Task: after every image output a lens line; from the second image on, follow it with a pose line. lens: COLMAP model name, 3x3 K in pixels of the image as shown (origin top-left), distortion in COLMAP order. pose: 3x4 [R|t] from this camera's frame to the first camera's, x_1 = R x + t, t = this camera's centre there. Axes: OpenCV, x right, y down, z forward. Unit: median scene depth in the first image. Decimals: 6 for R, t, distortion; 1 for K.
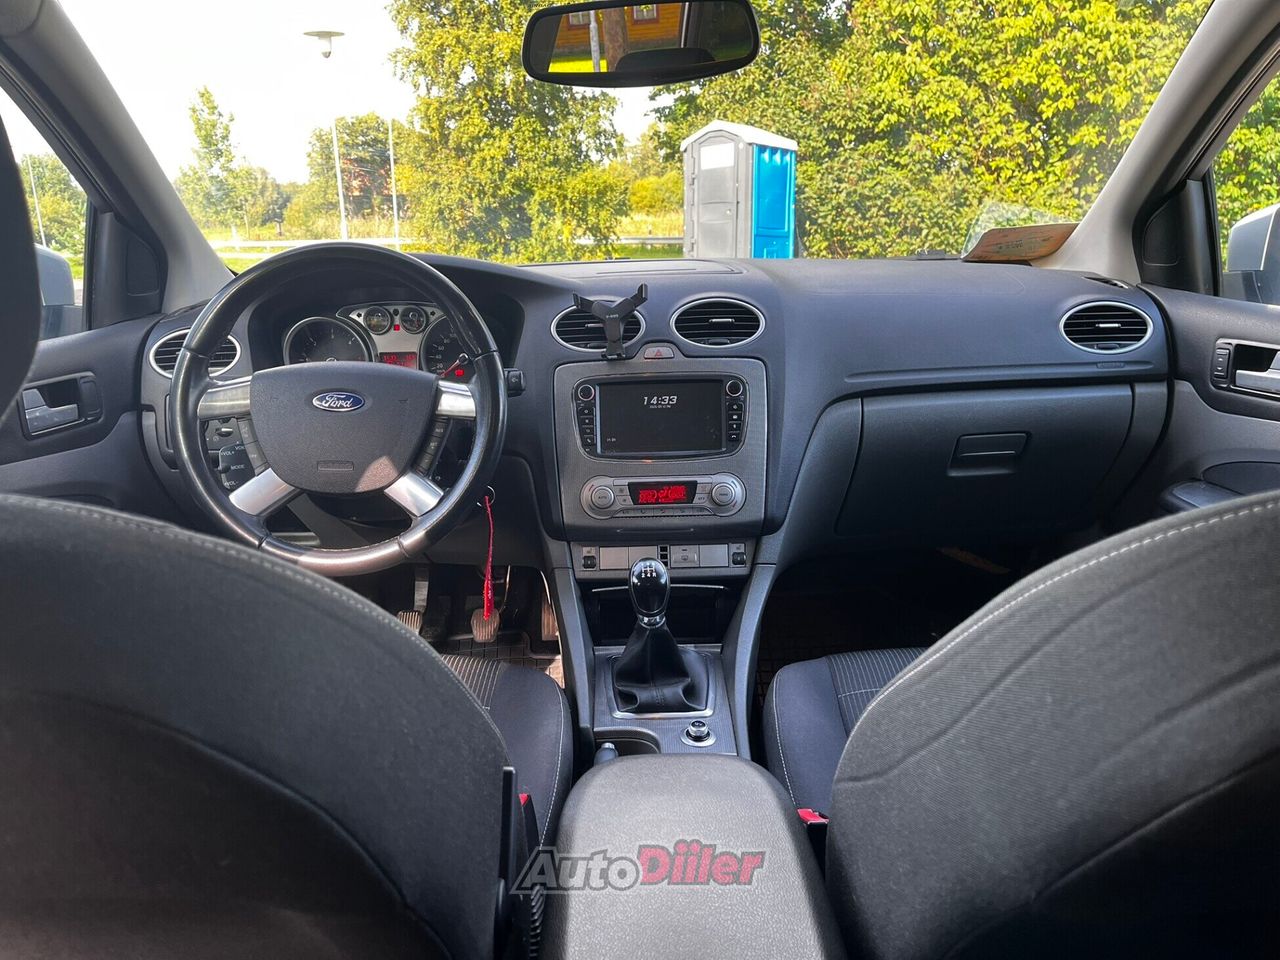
lens RADIAL K [[998.7, 0, 640.0], [0, 998.7, 480.0], [0, 0, 1]] dist [0.065168, -0.089114]
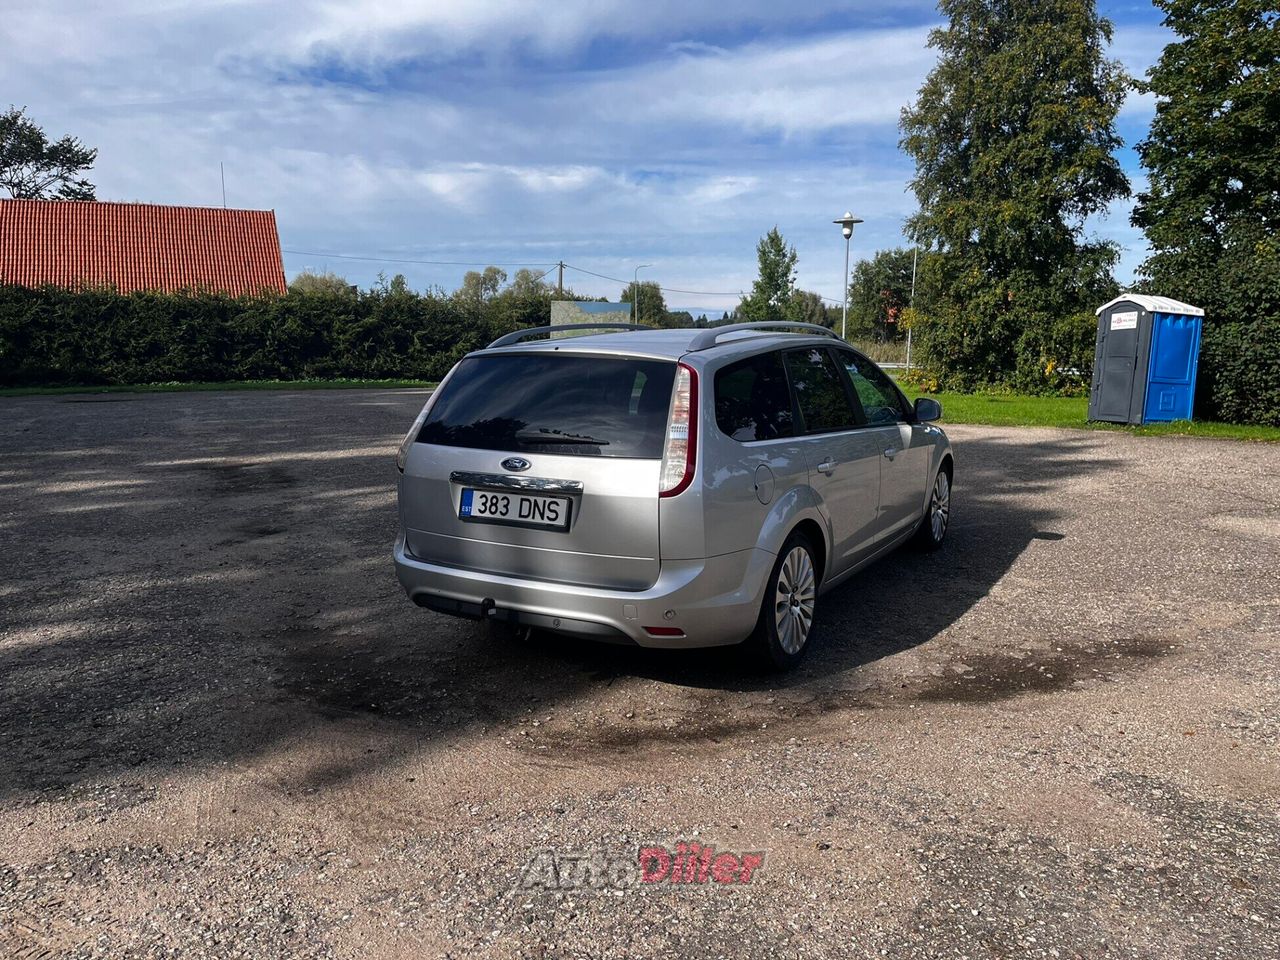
lens RADIAL K [[998.7, 0, 640.0], [0, 998.7, 480.0], [0, 0, 1]] dist [0.065168, -0.089114]
pose [[0.869755, 0.101211, -0.482994, 0.134973], [-0.156751, 0.984716, -0.075923, 0.049750], [0.467927, 0.141744, 0.872326, -0.269983]]
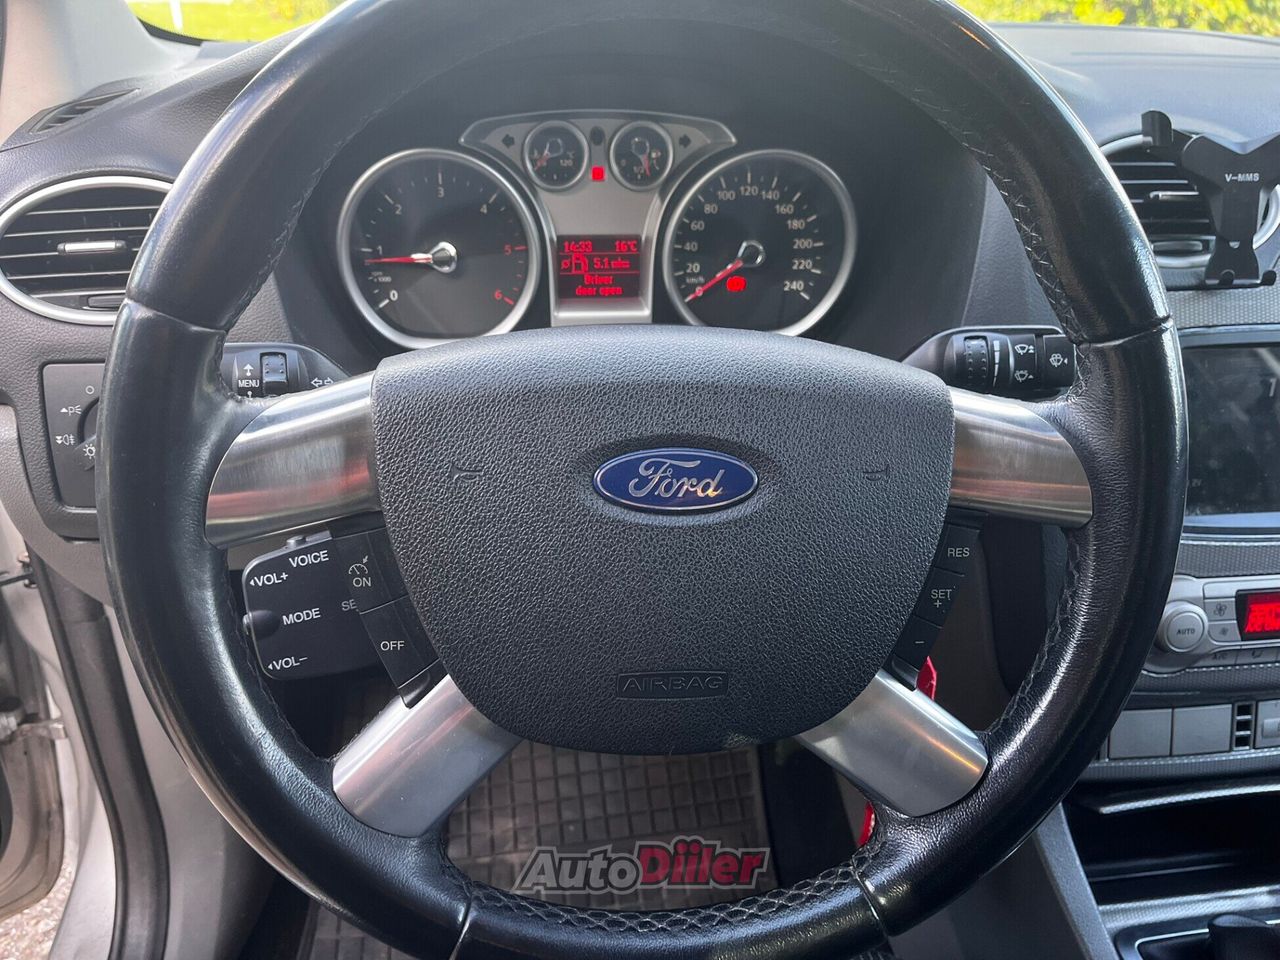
lens RADIAL K [[998.7, 0, 640.0], [0, 998.7, 480.0], [0, 0, 1]] dist [0.065168, -0.089114]
pose [[0.997474, 0.002437, 0.070993, -0.024185], [-0.016004, 0.981426, 0.191175, -0.009928], [-0.069209, -0.191828, 0.978985, 0.050710]]
